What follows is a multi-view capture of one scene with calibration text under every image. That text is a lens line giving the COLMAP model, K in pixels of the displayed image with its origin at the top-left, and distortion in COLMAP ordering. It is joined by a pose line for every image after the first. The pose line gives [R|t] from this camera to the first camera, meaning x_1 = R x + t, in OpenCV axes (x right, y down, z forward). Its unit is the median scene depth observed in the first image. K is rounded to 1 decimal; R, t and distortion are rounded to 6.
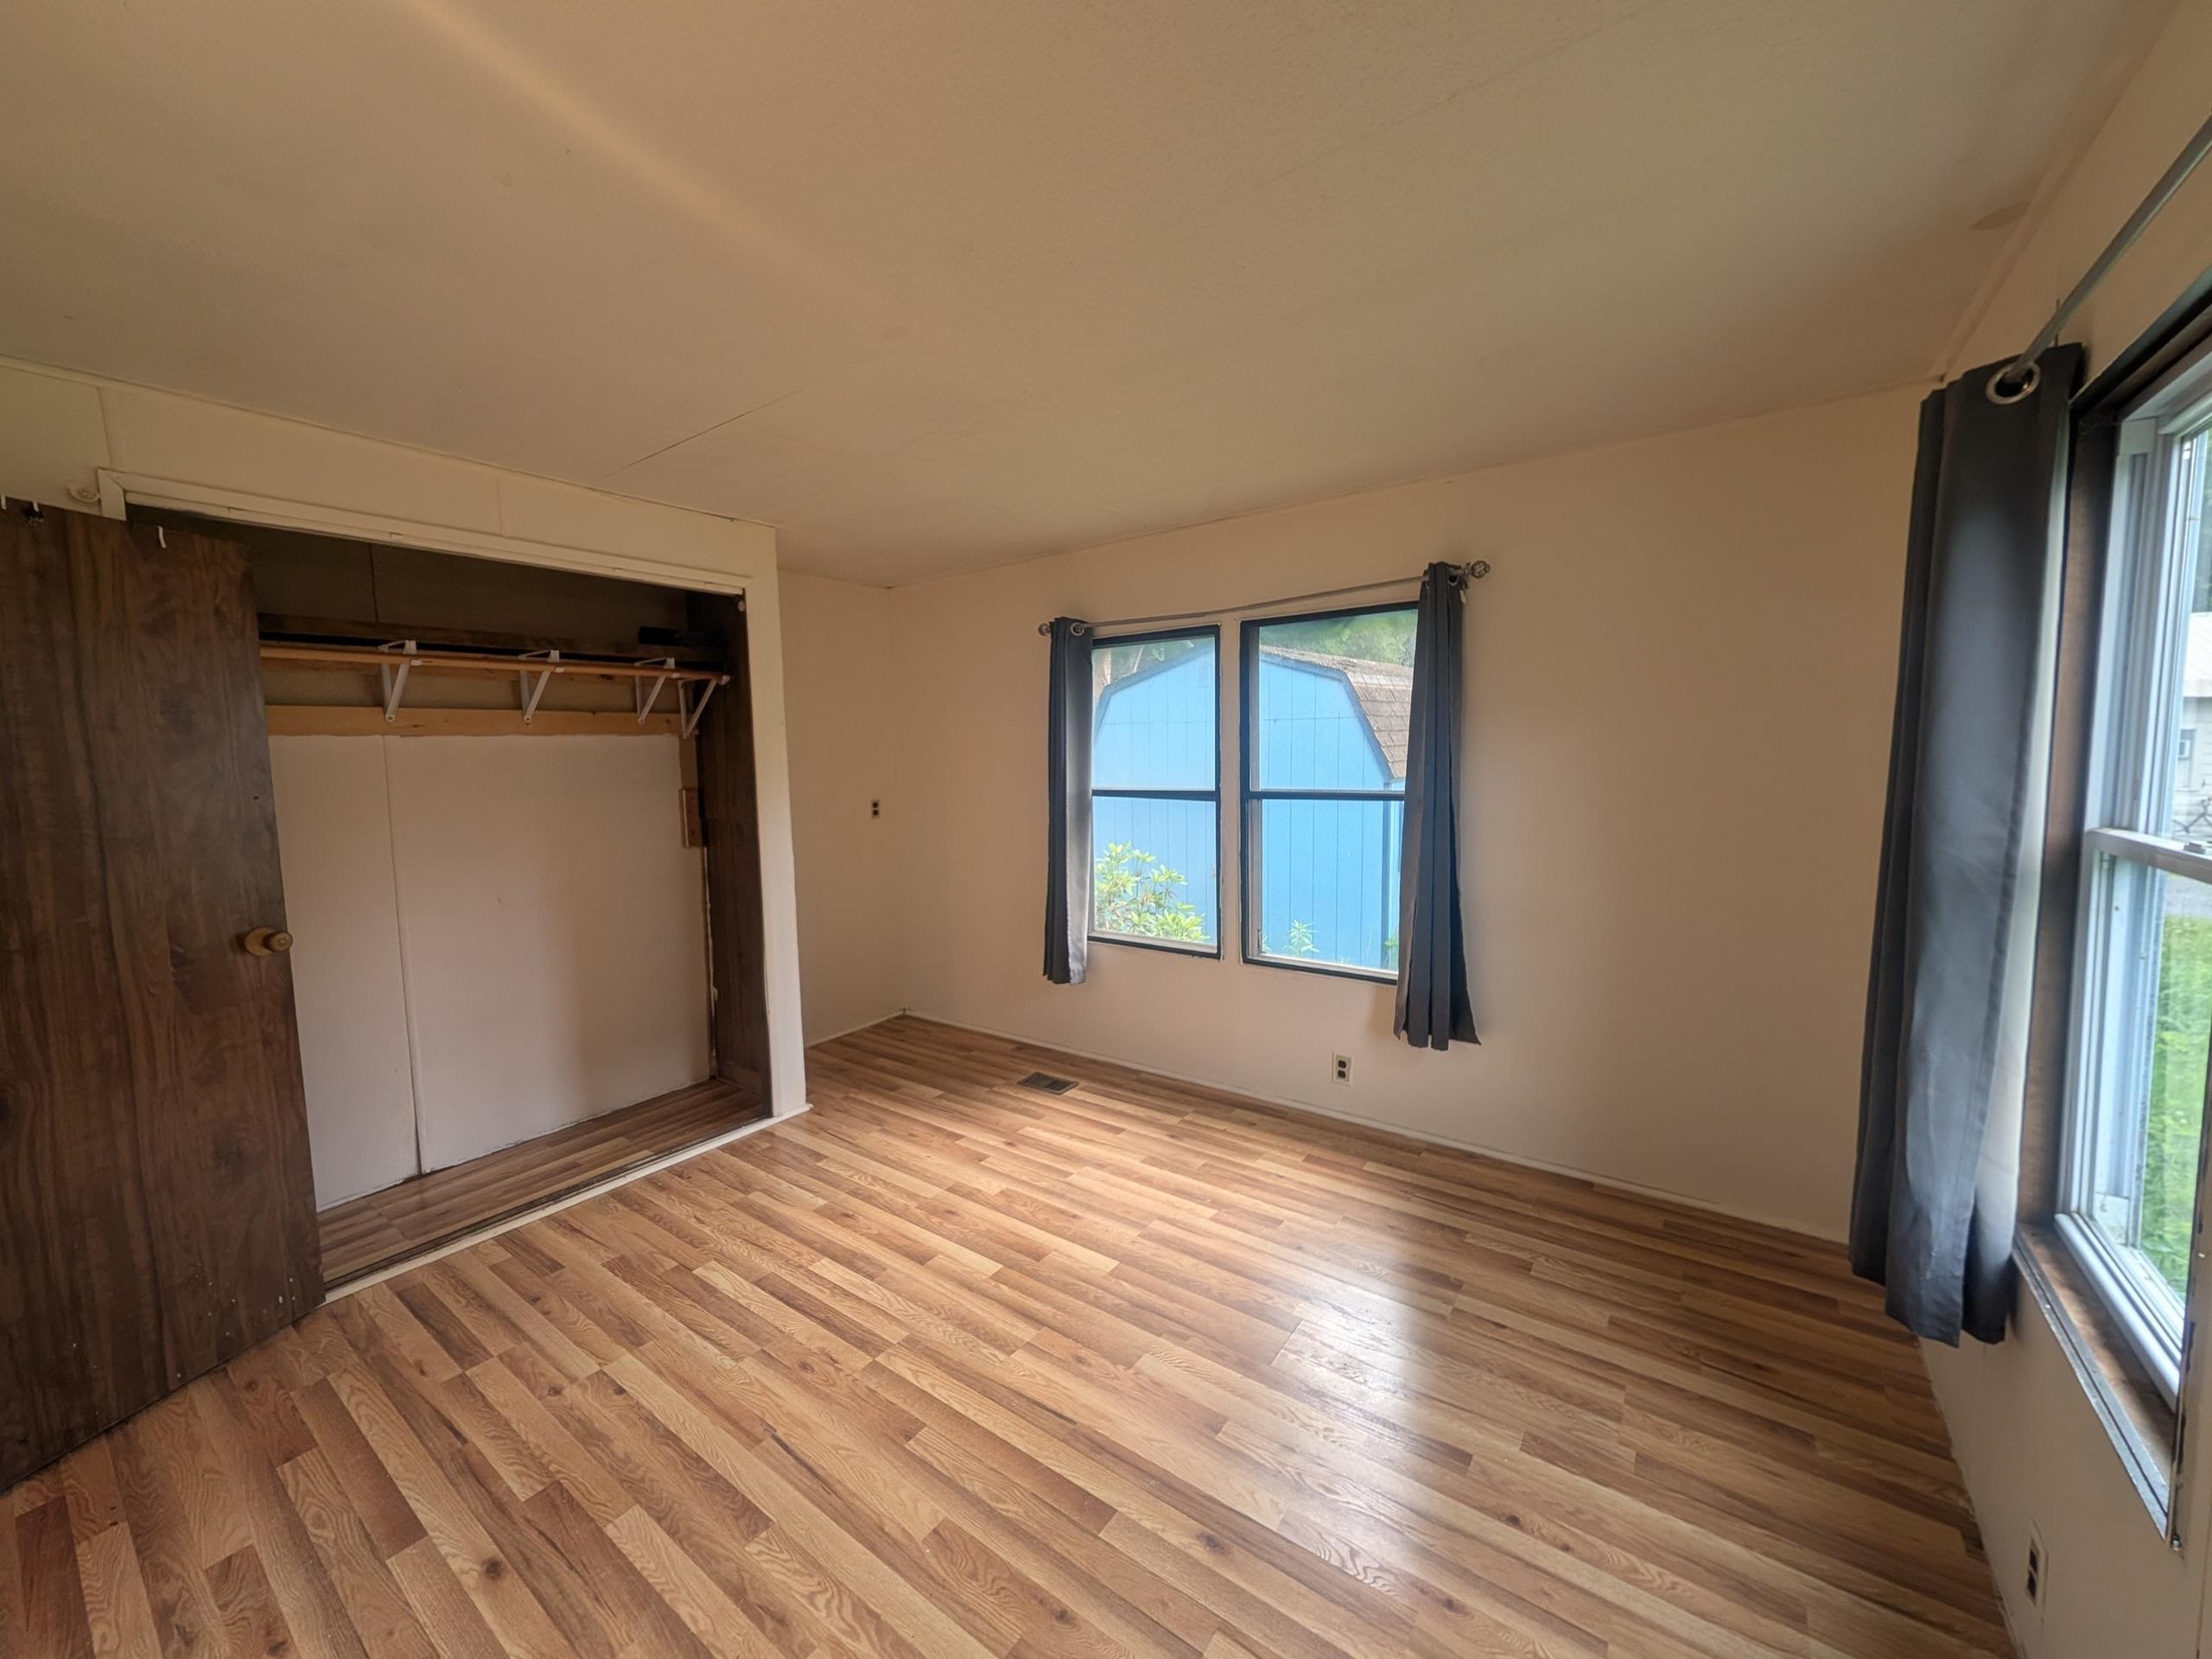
lens RADIAL K [[845.1, 0, 1103.4], [0, 845.1, 829.4], [0, 0, 1]] dist [0.000414, -0.000044]
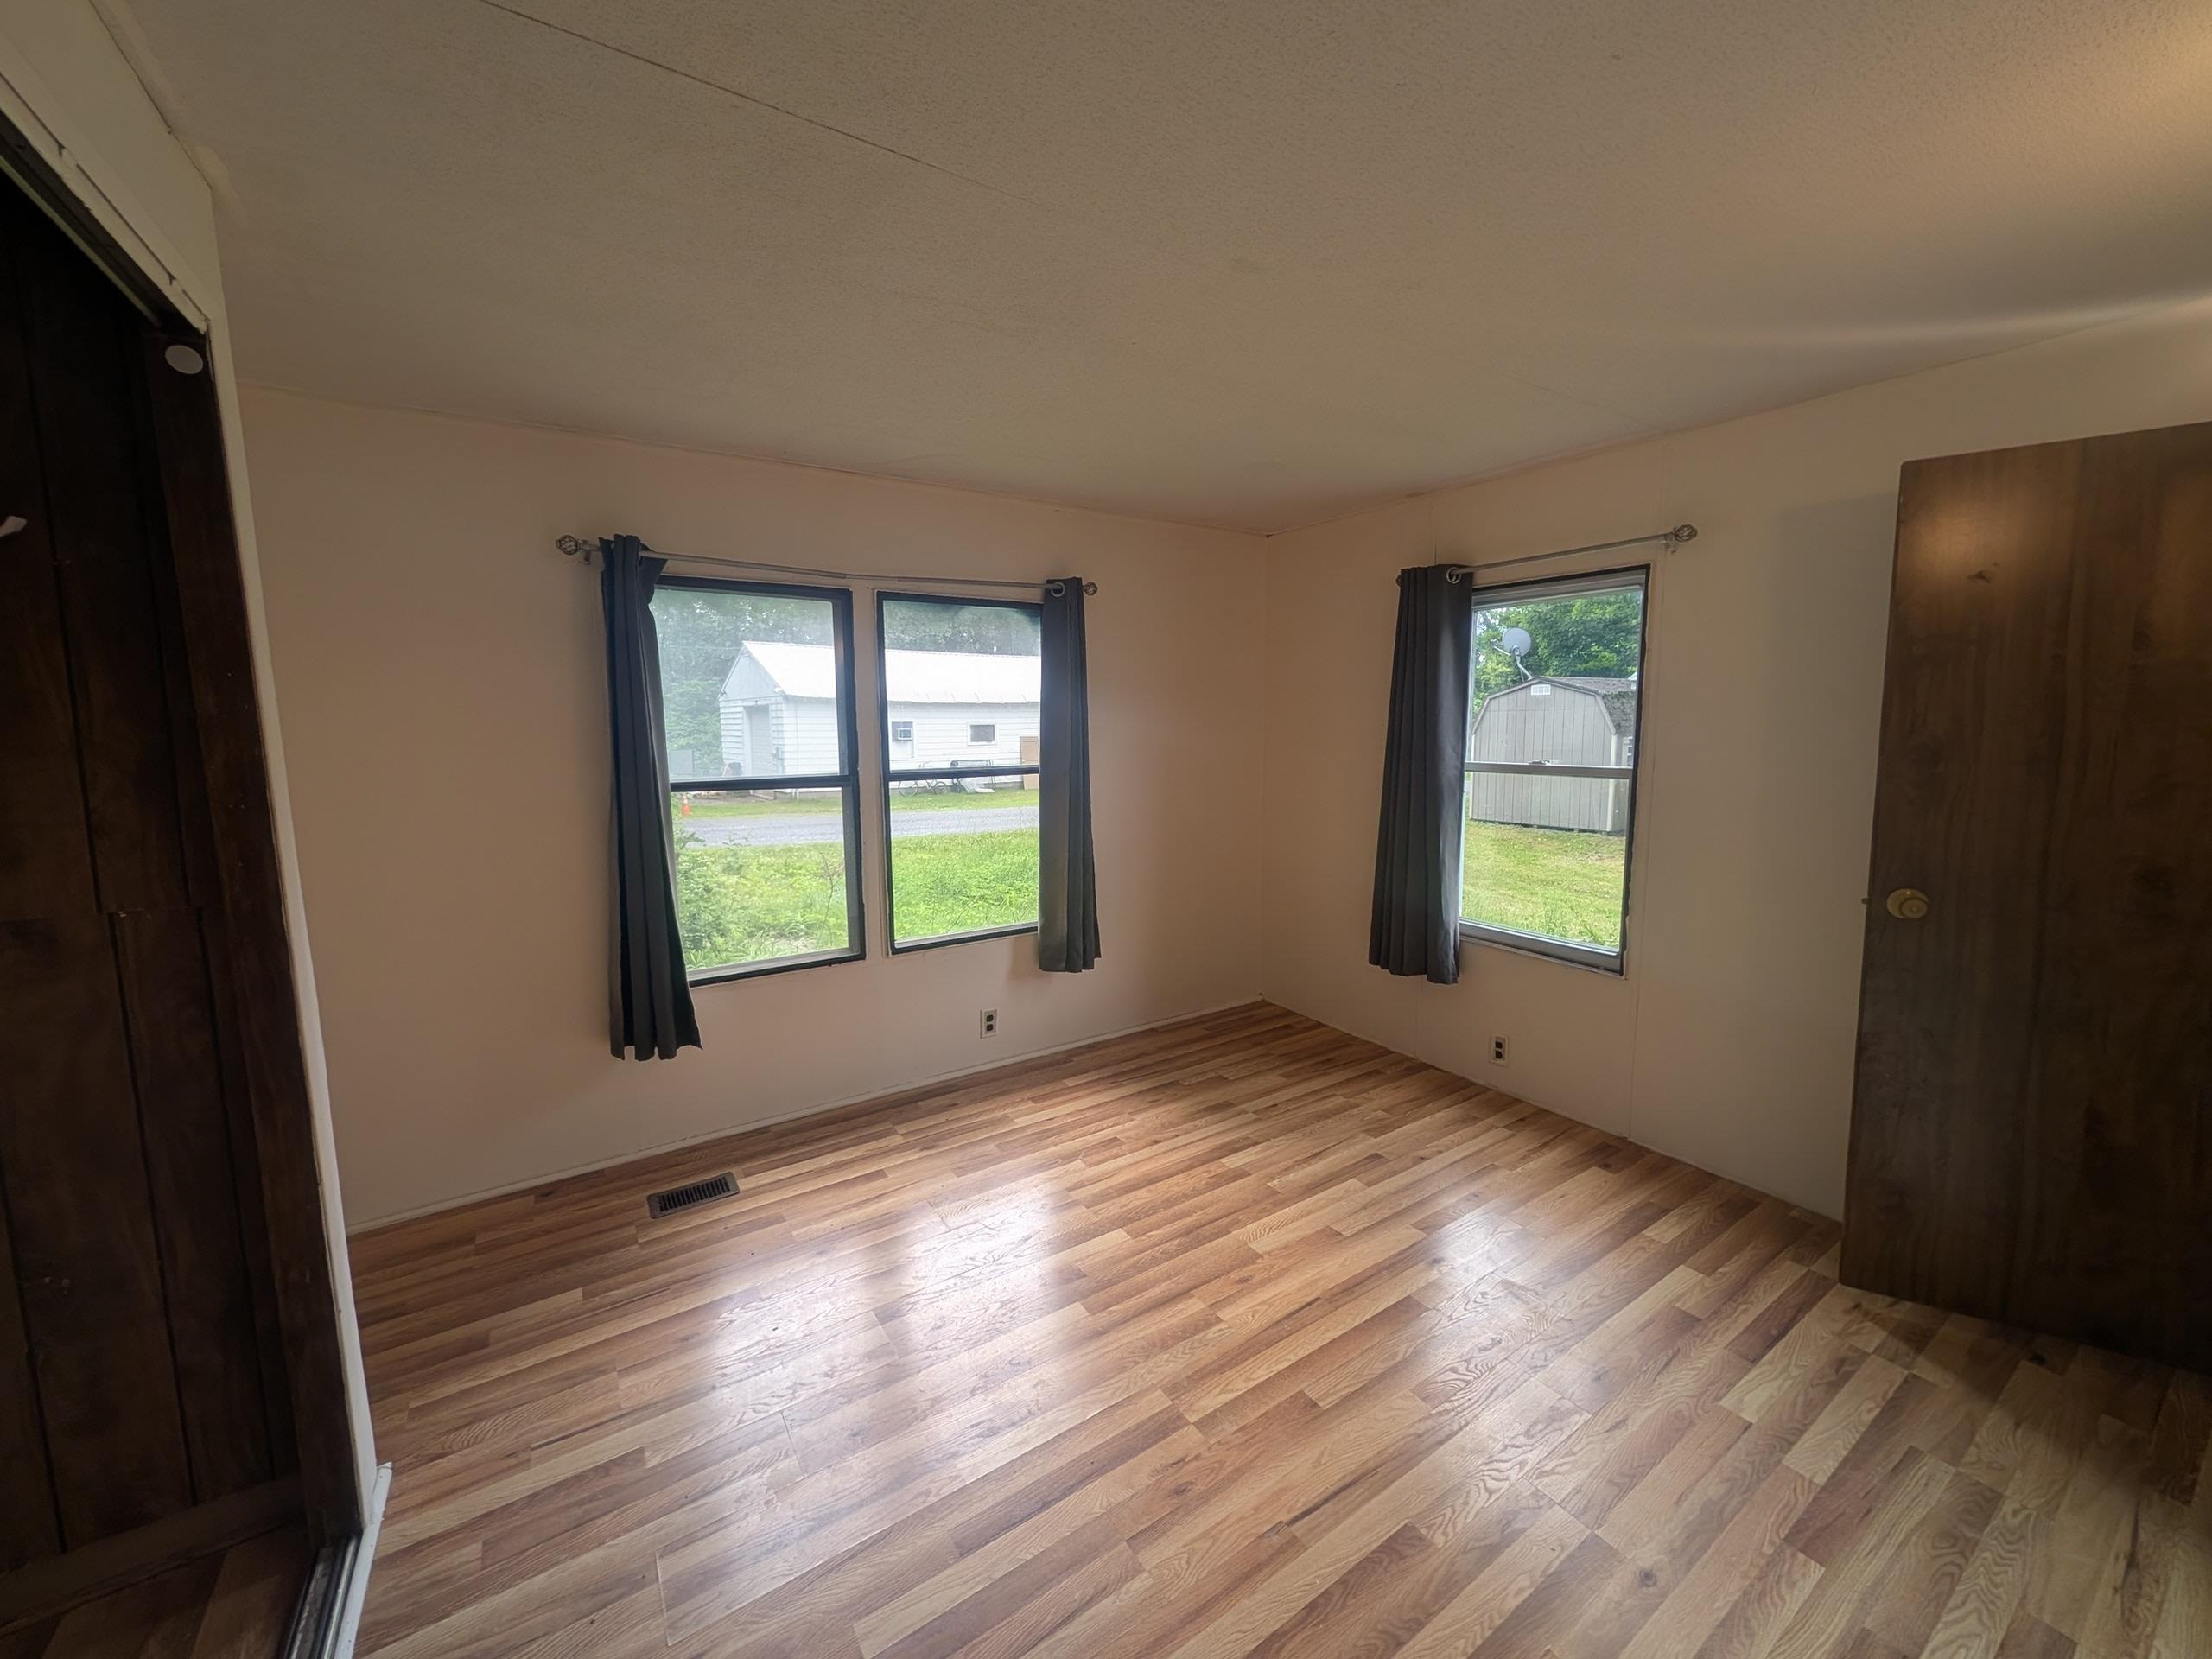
lens RADIAL K [[845.1, 0, 1100.5], [0, 845.1, 823.0], [0, 0, 1]] dist [0.000414, -0.000044]
pose [[0.357042, -0.096565, 0.929083, -0.786910], [0.088717, 0.993651, 0.069183, -0.042643], [-0.929866, 0.057725, 0.363342, 0.547839]]
